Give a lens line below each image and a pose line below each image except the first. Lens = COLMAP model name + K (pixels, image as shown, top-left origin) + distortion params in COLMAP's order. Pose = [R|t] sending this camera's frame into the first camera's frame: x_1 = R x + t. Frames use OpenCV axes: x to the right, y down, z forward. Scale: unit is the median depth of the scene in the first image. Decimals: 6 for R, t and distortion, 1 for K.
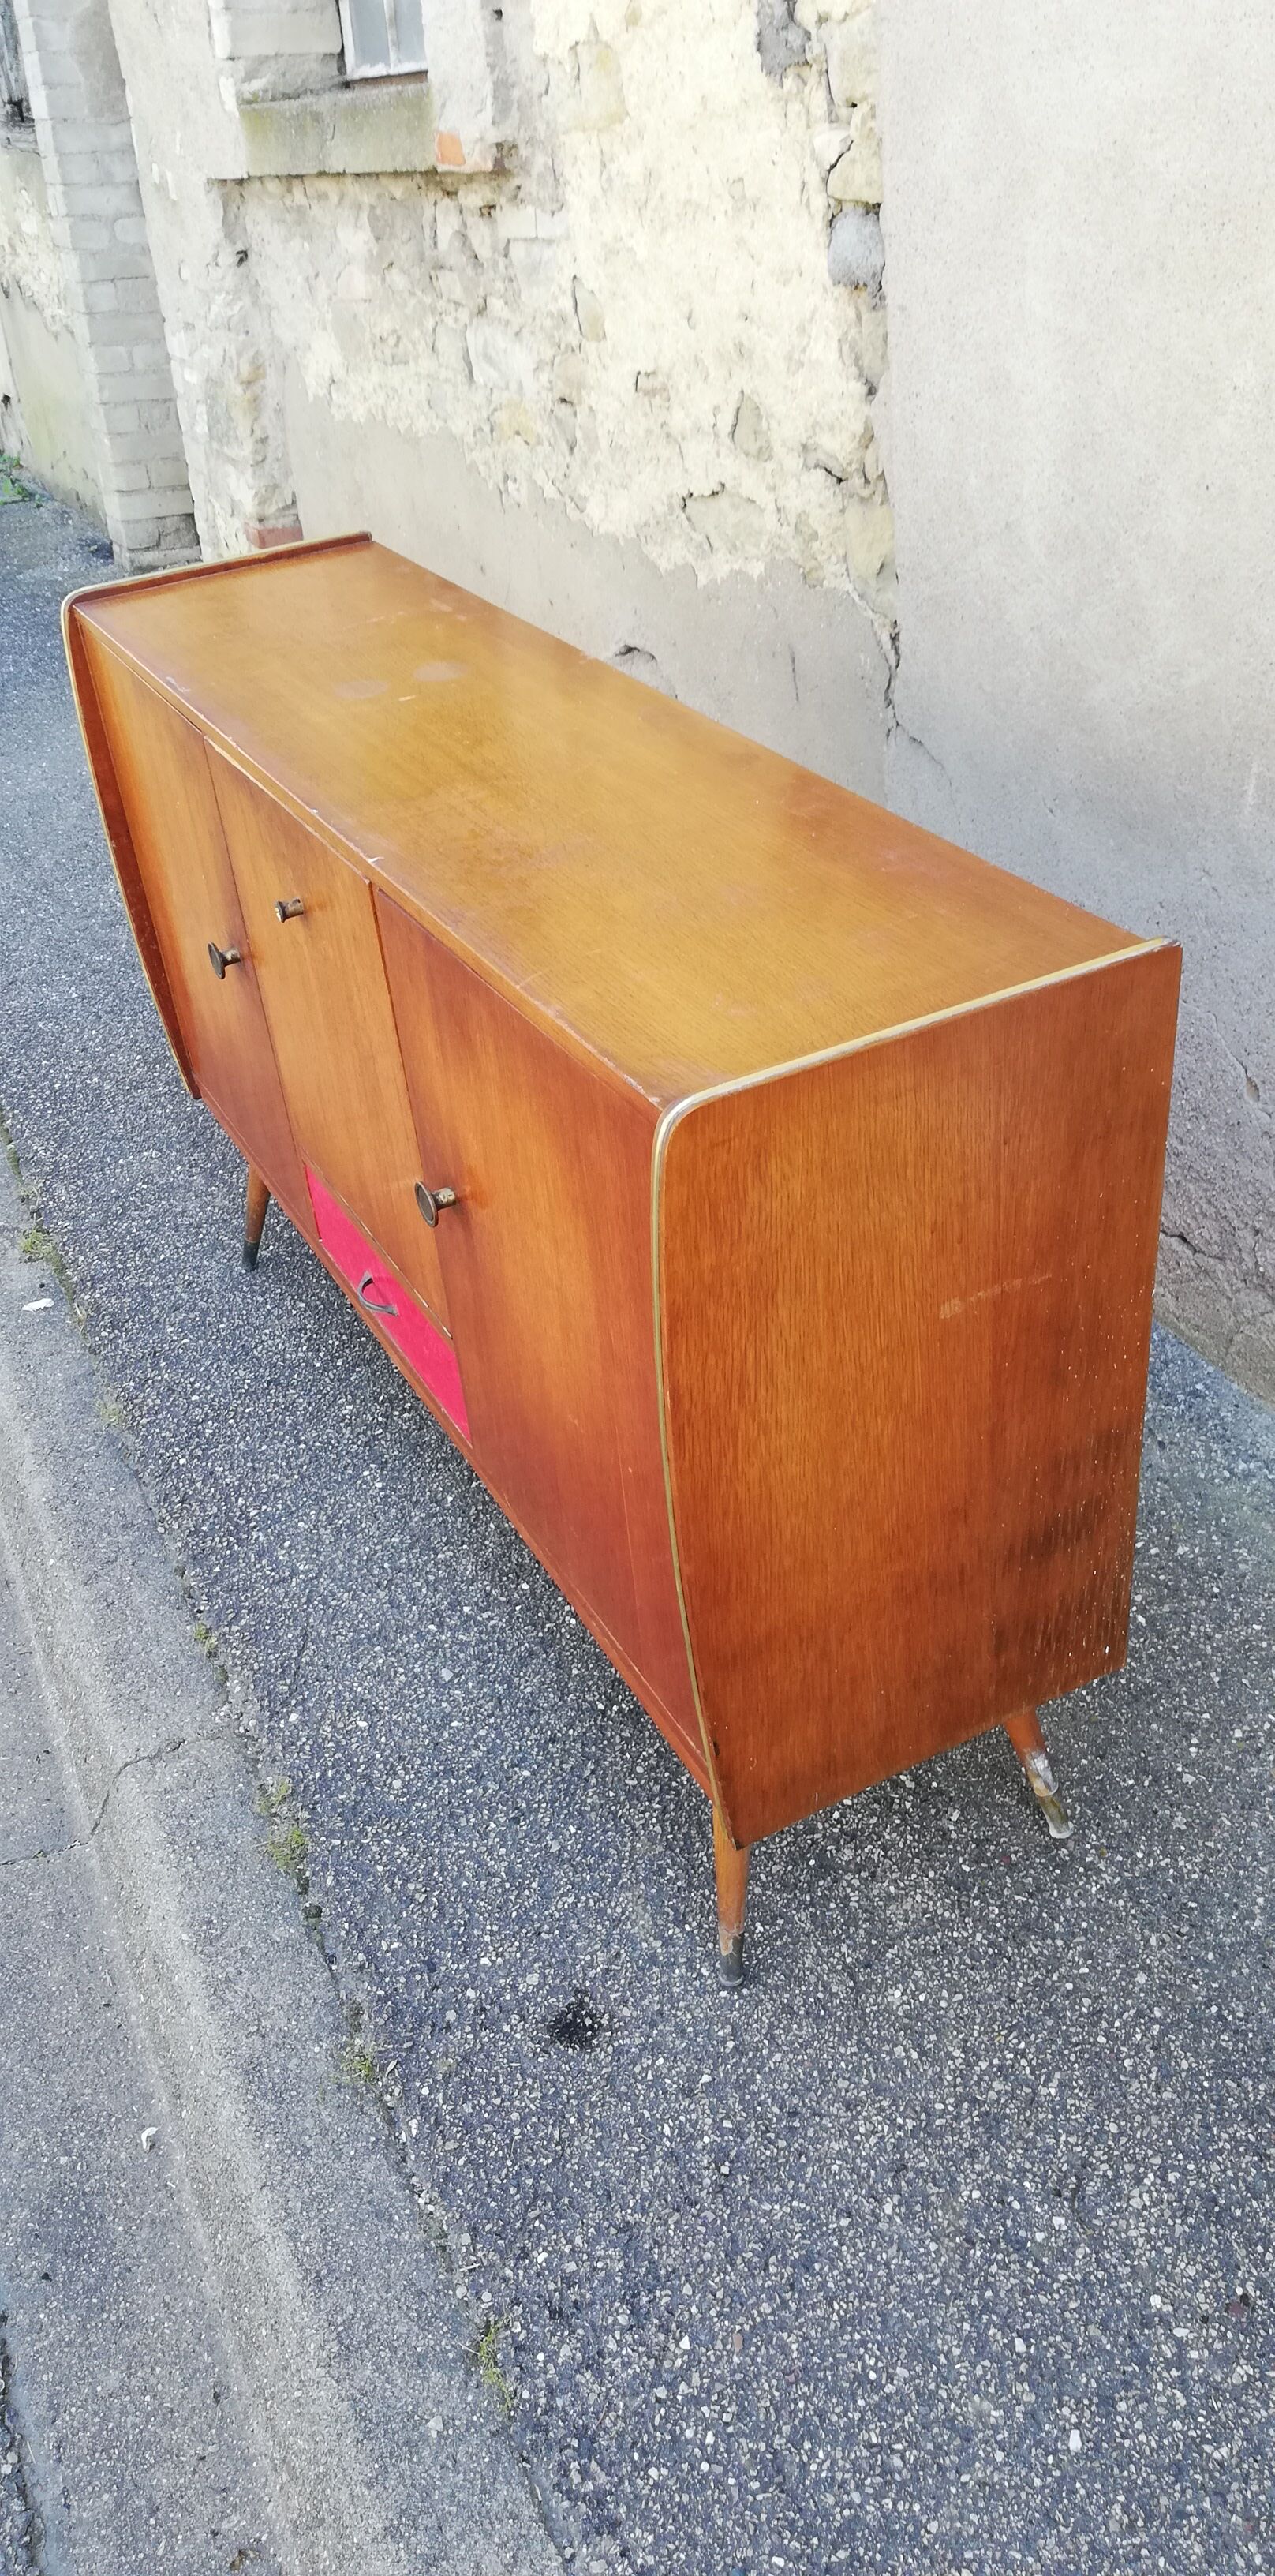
lens RADIAL K [[1950.2, 0, 637.5], [0, 1950.2, 1288.0], [0, 0, 1]] dist [0.037262, -0.062757]
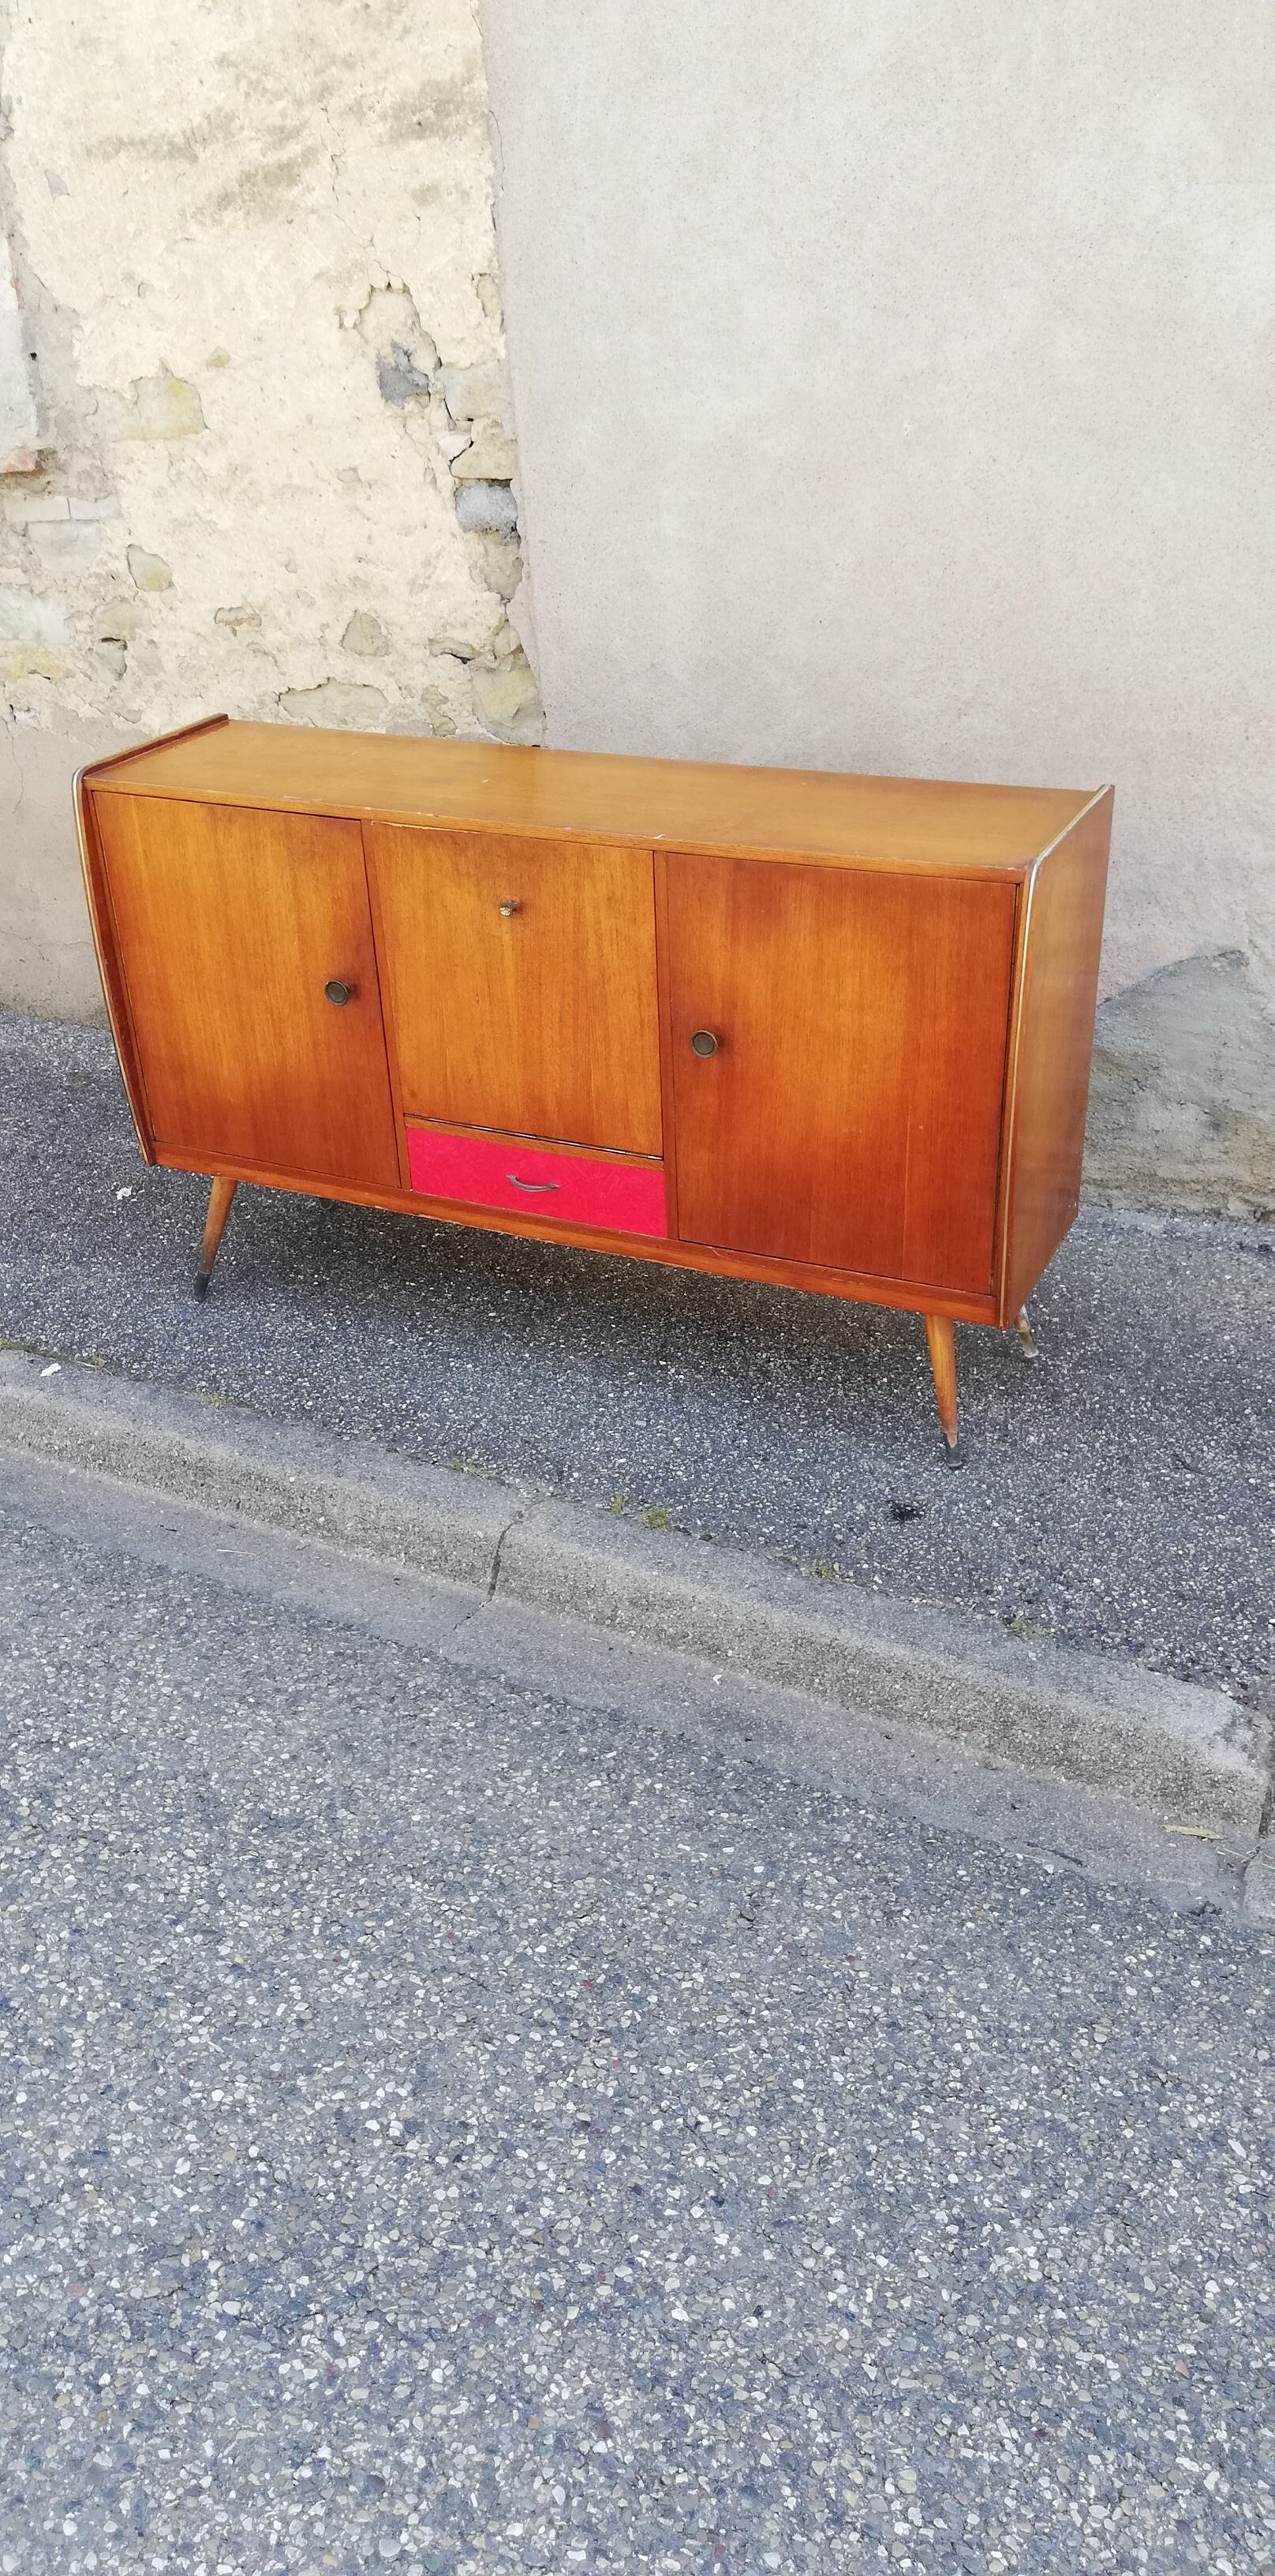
lens RADIAL K [[1962.0, 0, 635.7], [0, 1962.0, 1279.1], [0, 0, 1]] dist [0.040604, -0.064844]
pose [[0.795286, -0.245009, 0.554518, -1.002315], [0.317885, 0.947395, -0.037311, 0.169178], [-0.516206, 0.205946, 0.831335, -0.270871]]
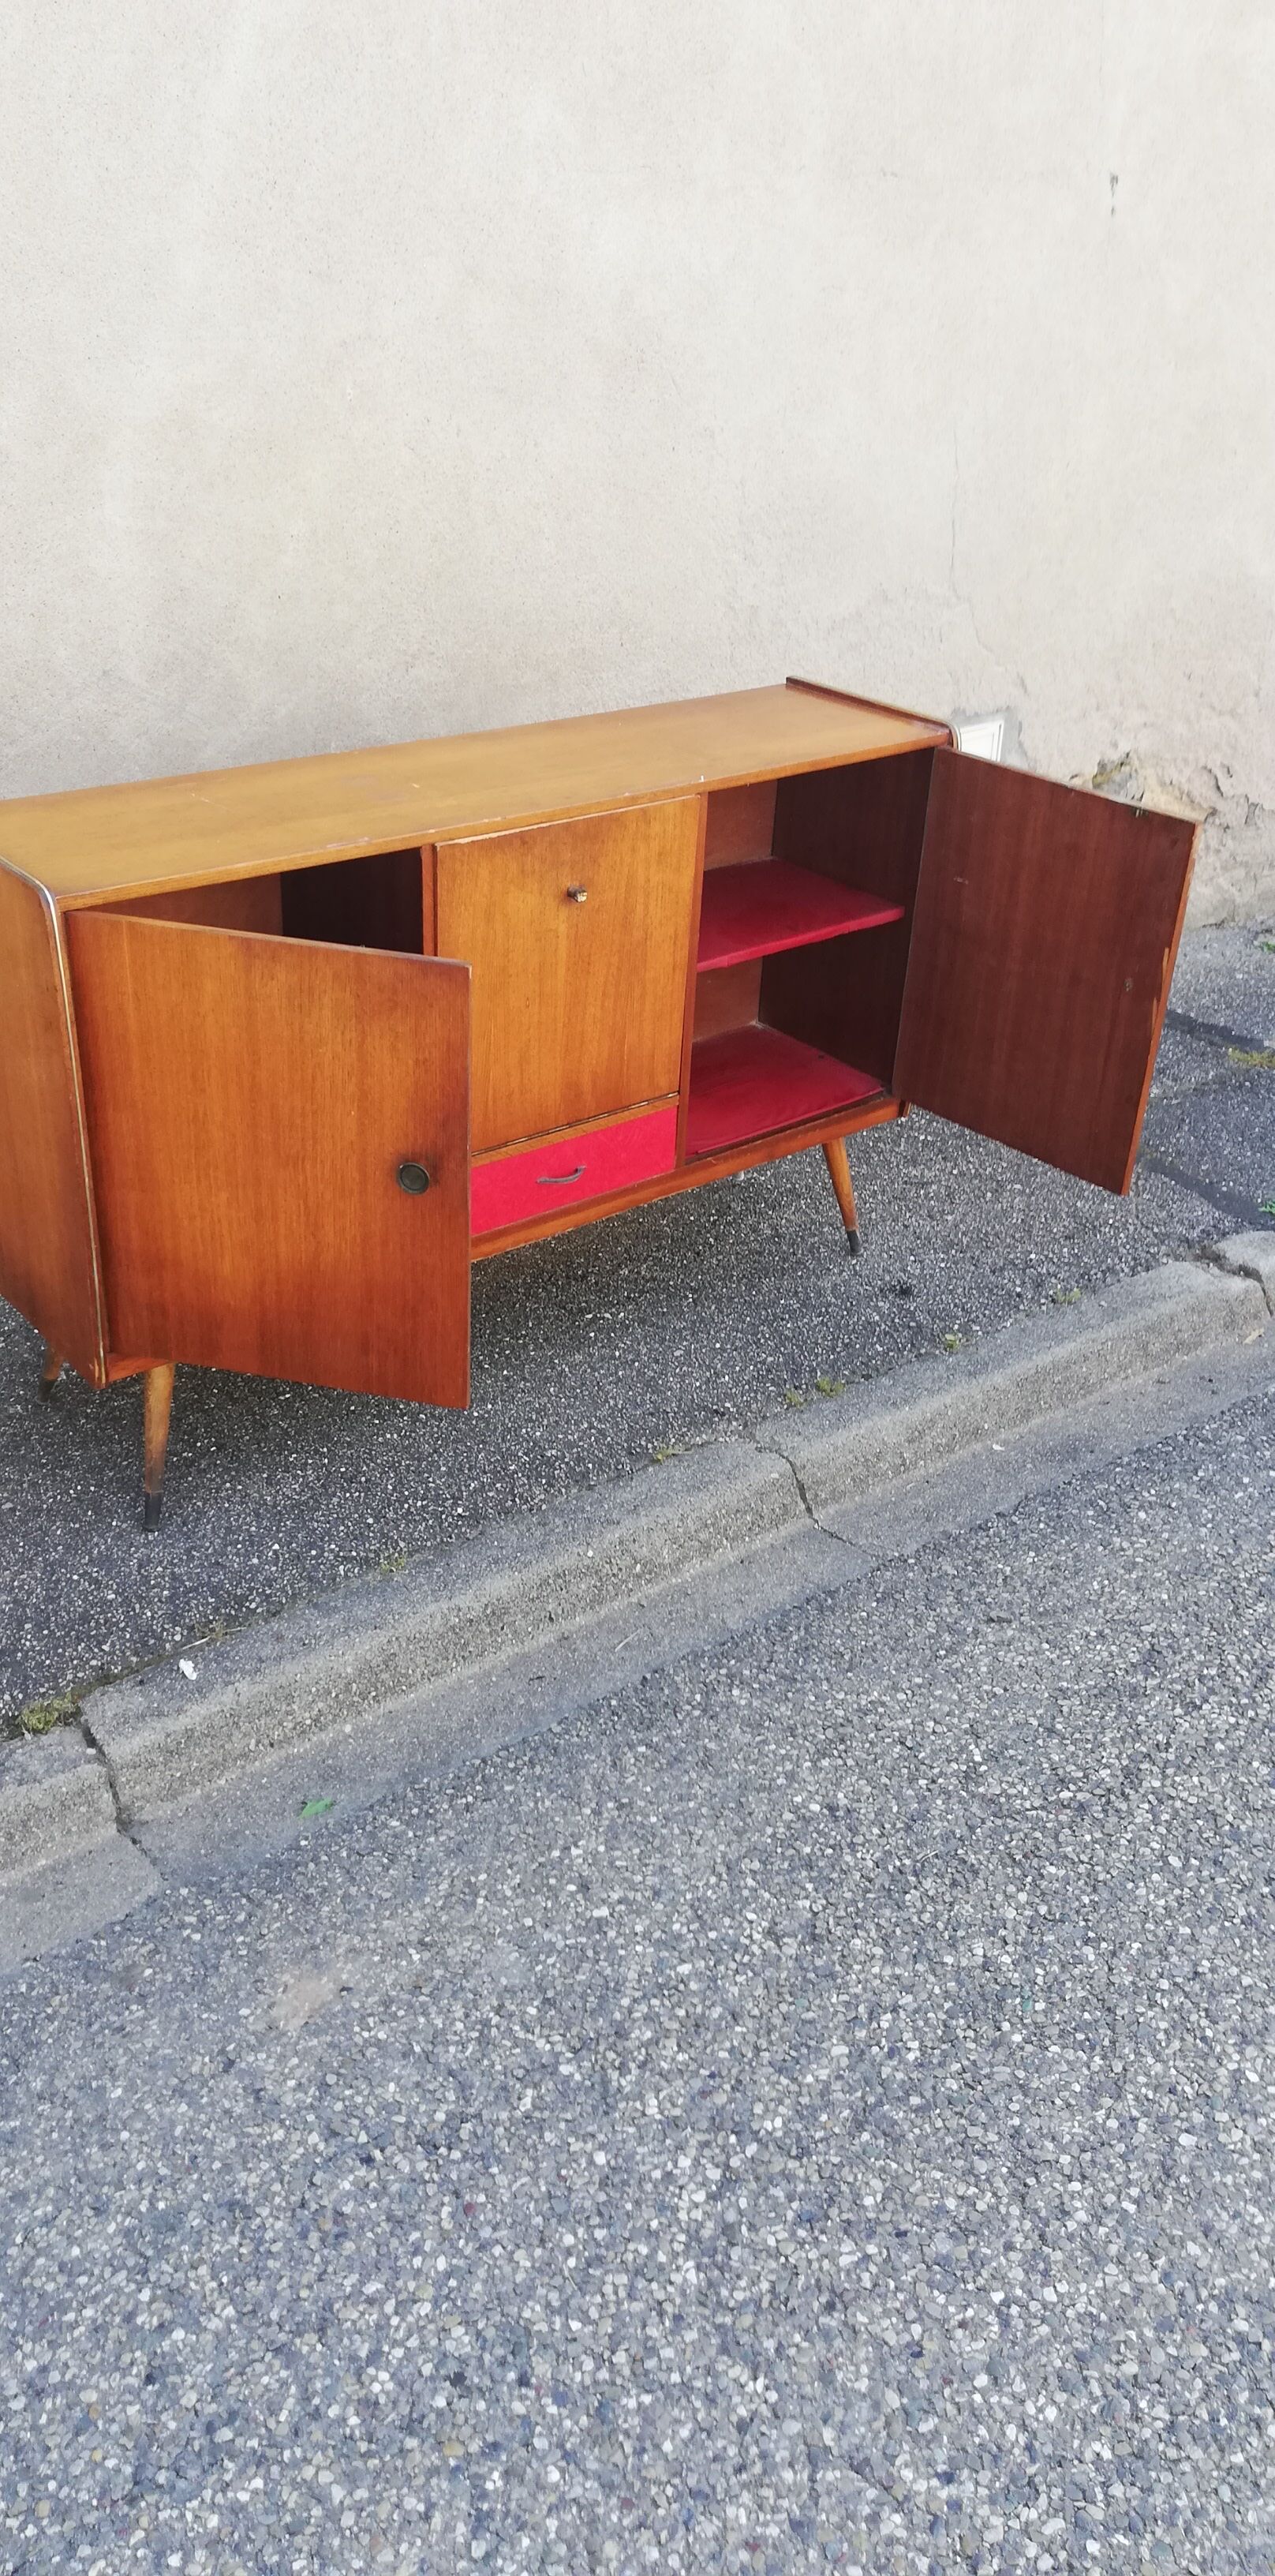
lens RADIAL K [[1977.4, 0, 669.5], [0, 1977.4, 1260.2], [0, 0, 1]] dist [0.068934, -0.082781]
pose [[-0.215430, -0.406858, 0.887726, -1.620110], [0.530670, 0.714348, 0.456177, -0.631836], [-0.819744, 0.569363, 0.062015, 0.980057]]
